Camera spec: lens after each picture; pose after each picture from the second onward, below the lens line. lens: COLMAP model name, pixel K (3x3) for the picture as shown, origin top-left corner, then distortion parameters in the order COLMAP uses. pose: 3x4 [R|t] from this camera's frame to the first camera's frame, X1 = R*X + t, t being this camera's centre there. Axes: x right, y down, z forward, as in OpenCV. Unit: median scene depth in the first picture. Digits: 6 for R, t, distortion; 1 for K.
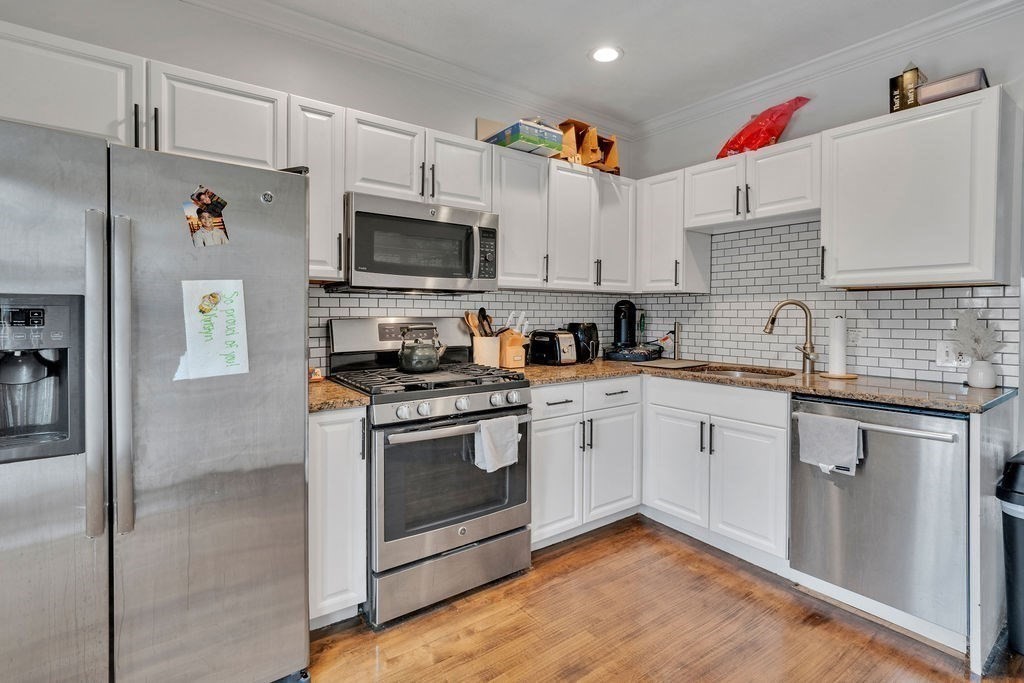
lens RADIAL K [[477.9, 0, 508.7], [0, 477.9, 321.1], [0, 0, 1]] dist [-0.013008, 0.006686]
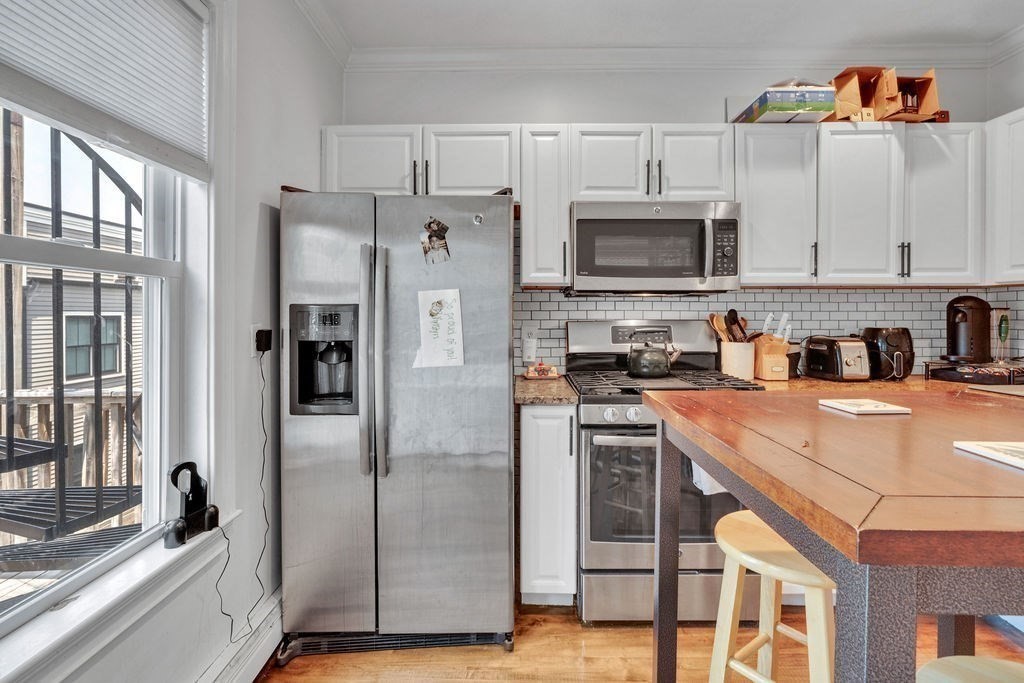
lens RADIAL K [[488.4, 0, 524.0], [0, 488.4, 316.0], [0, 0, 1]] dist [-0.008561, -0.000246]
pose [[0.809252, -0.005348, -0.587438, 0.180733], [-0.005432, 0.999848, -0.016586, 0.001439], [0.587437, 0.016614, 0.809099, 0.051206]]
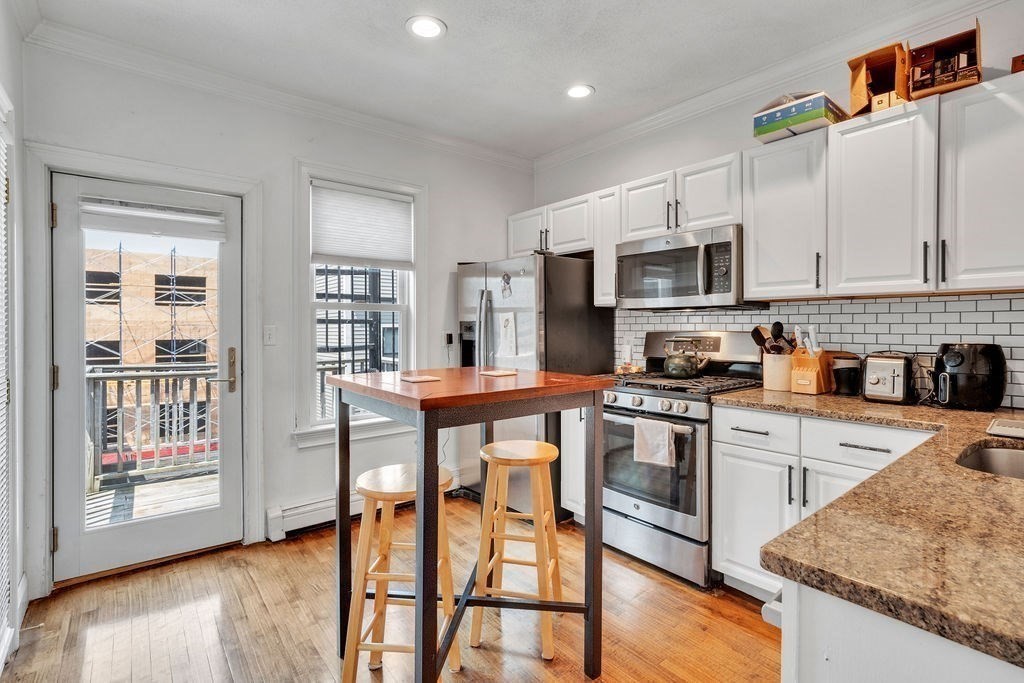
lens RADIAL K [[477.9, 0, 513.5], [0, 477.9, 333.5], [0, 0, 1]] dist [-0.013008, 0.006686]
pose [[0.065646, 0.009732, -0.997795, 0.911046], [-0.018771, 0.999788, 0.008517, -0.004663], [0.997666, 0.018170, 0.065815, 0.497389]]
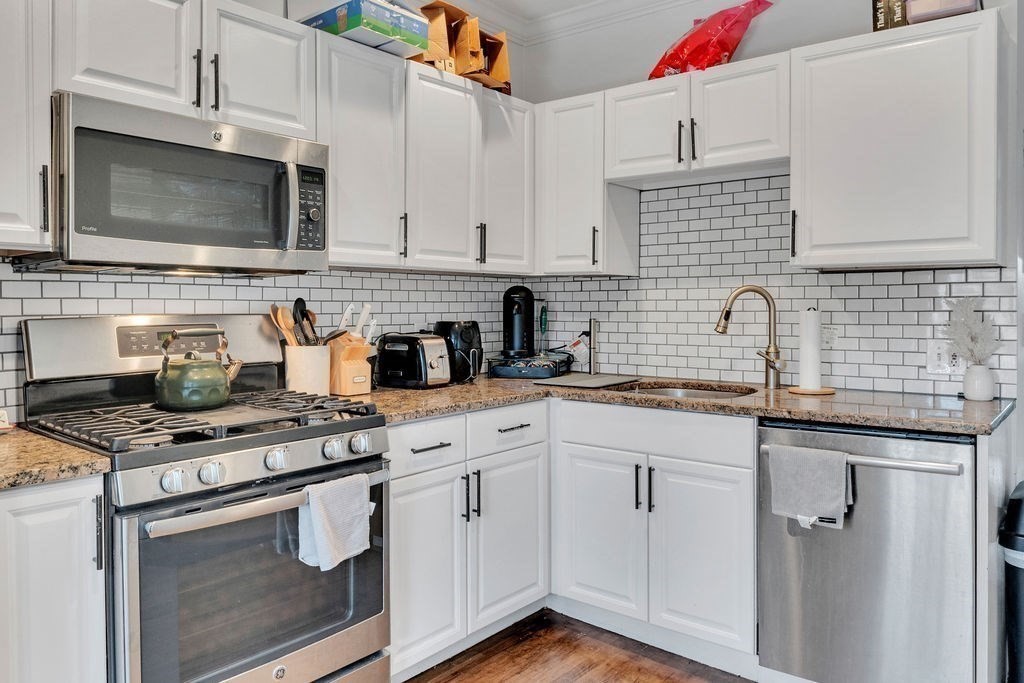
lens RADIAL K [[723.8, 0, 490.0], [0, 723.8, 321.1], [0, 0, 1]] dist [0.008380, -0.033816]
pose [[0.971849, -0.010753, 0.235361, -0.040779], [0.009687, 0.999937, 0.005687, -0.001814], [-0.235407, -0.003247, 0.971891, 0.050231]]
